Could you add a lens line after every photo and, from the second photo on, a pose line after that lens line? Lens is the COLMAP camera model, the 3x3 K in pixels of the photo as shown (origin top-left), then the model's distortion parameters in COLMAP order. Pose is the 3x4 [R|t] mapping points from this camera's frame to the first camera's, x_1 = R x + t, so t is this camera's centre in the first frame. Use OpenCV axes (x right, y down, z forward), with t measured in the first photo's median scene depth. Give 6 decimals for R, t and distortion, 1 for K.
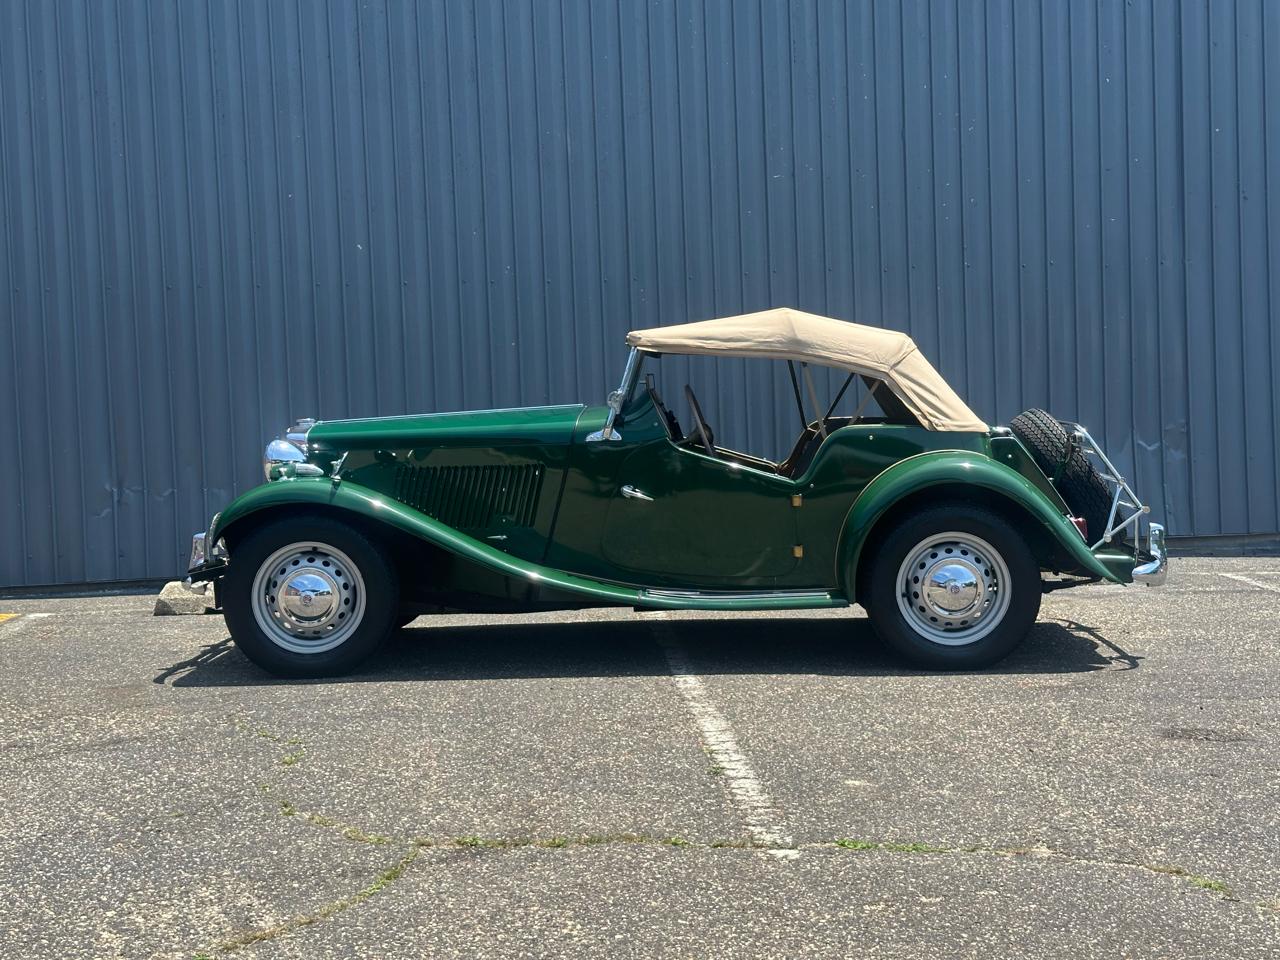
lens RADIAL K [[1711.1, 0, 635.4], [0, 1711.1, 473.7], [0, 0, 1]] dist [0.193674, -0.397192]
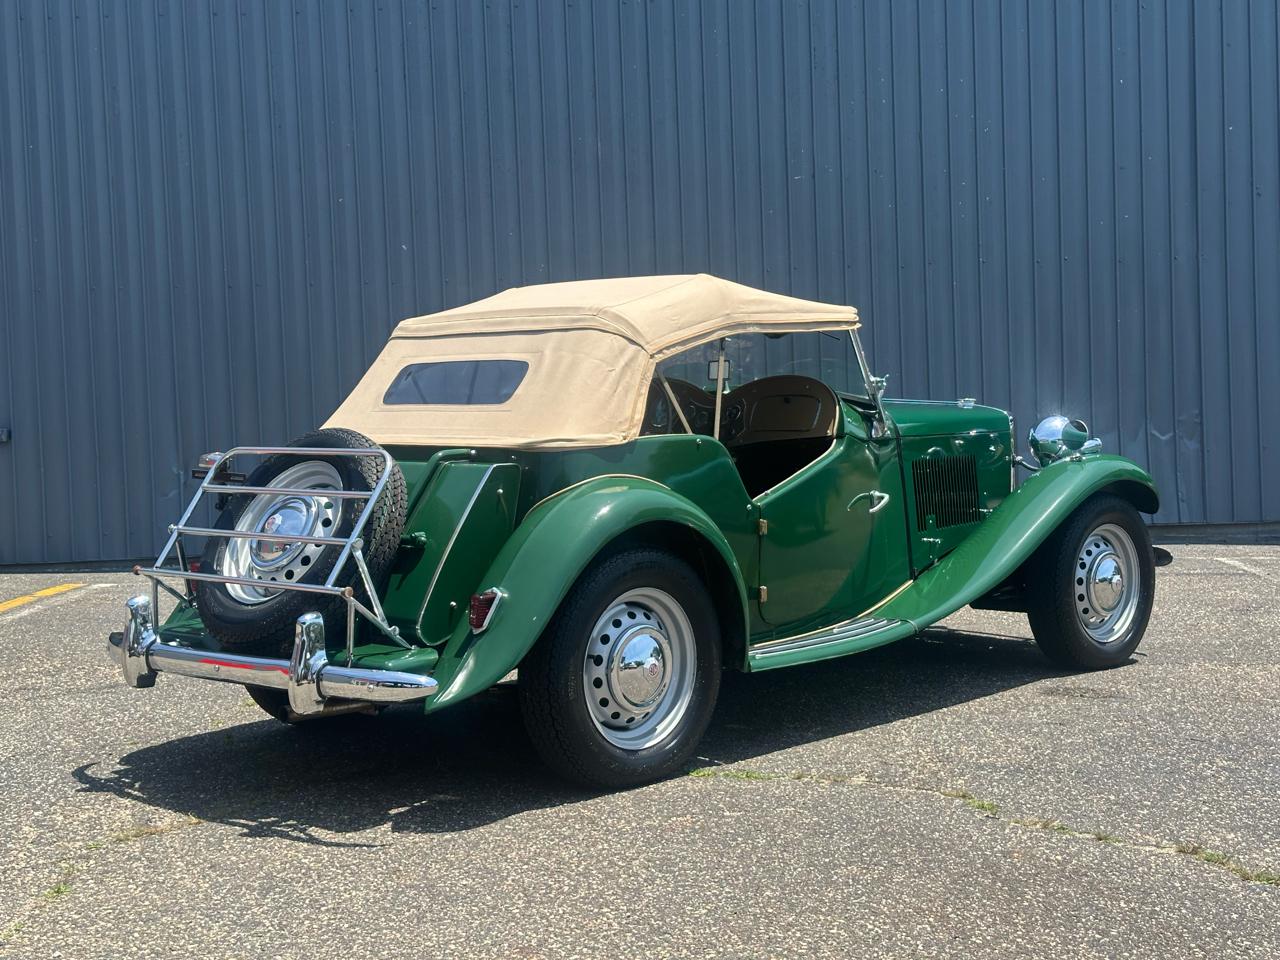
lens RADIAL K [[1707.8, 0, 644.8], [0, 1707.8, 474.7], [0, 0, 1]] dist [0.199434, -0.443591]
pose [[0.996640, 0.005074, -0.081752, 0.107635], [-0.004961, 0.999986, 0.001586, 0.010335], [0.081759, -0.001175, 0.996651, -0.073538]]
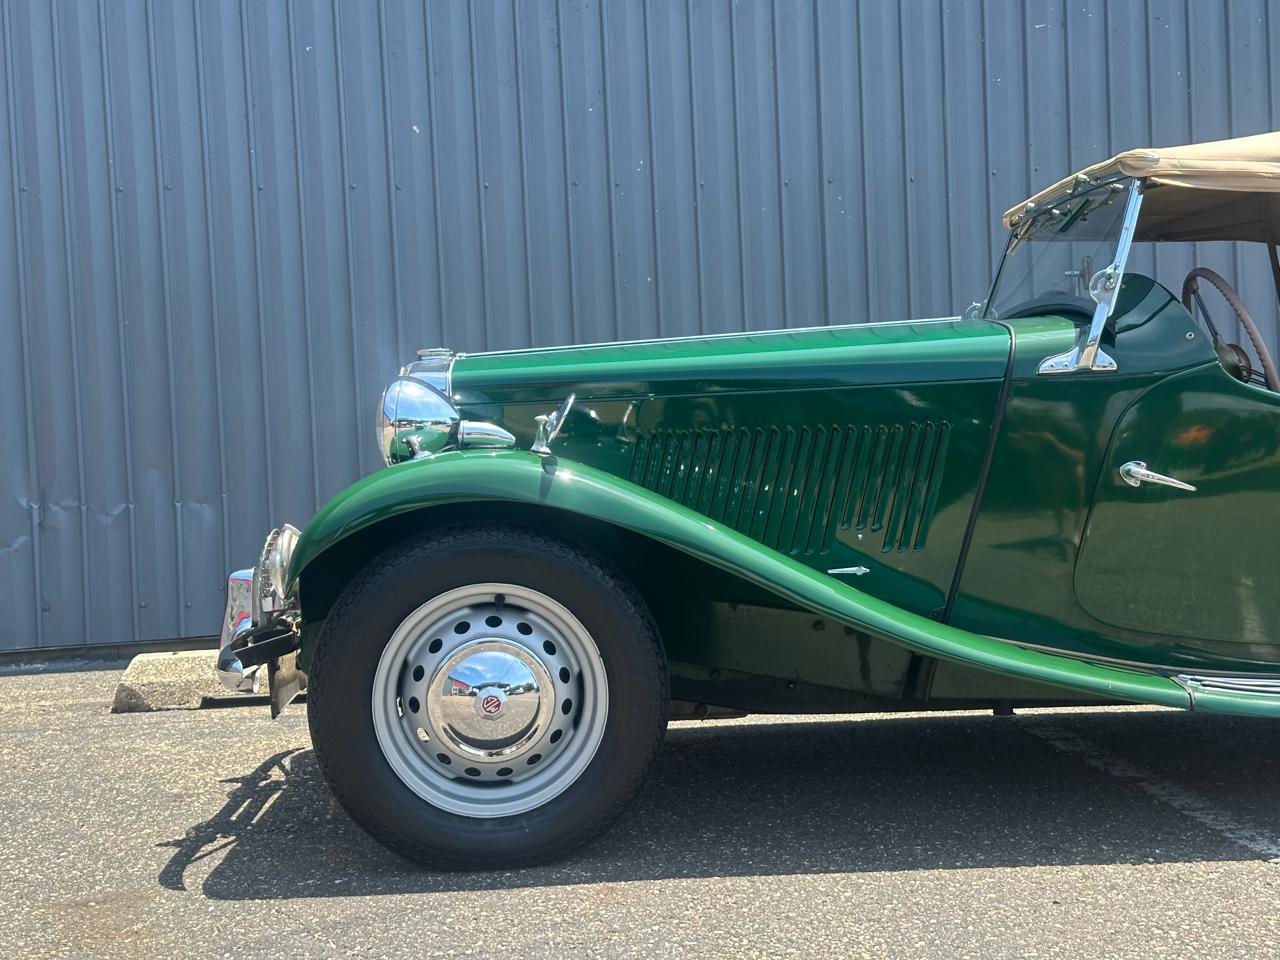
lens RADIAL K [[1711.1, 0, 635.4], [0, 1711.1, 473.7], [0, 0, 1]] dist [0.193674, -0.397192]
pose [[0.997989, -0.008705, 0.062793, -0.167547], [0.010023, 0.999735, -0.020719, 0.017985], [-0.062596, 0.021307, 0.997811, 0.486380]]
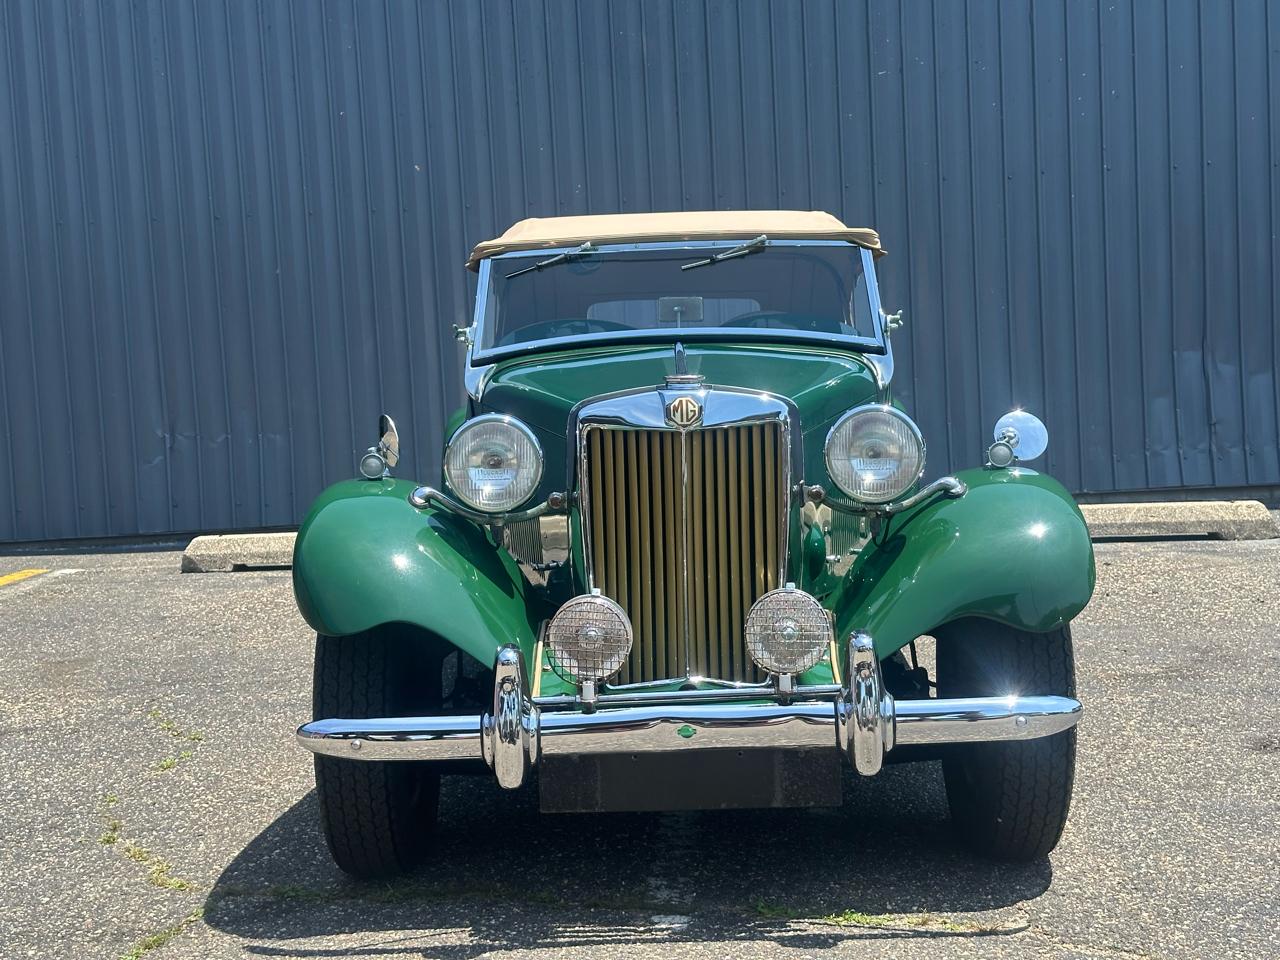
lens RADIAL K [[1711.1, 0, 635.4], [0, 1711.1, 473.7], [0, 0, 1]] dist [0.193674, -0.397192]
pose [[0.991942, -0.004566, -0.126607, 0.096901], [0.009185, 0.999312, 0.035925, -0.002167], [0.126356, -0.036798, 0.991302, 0.146187]]
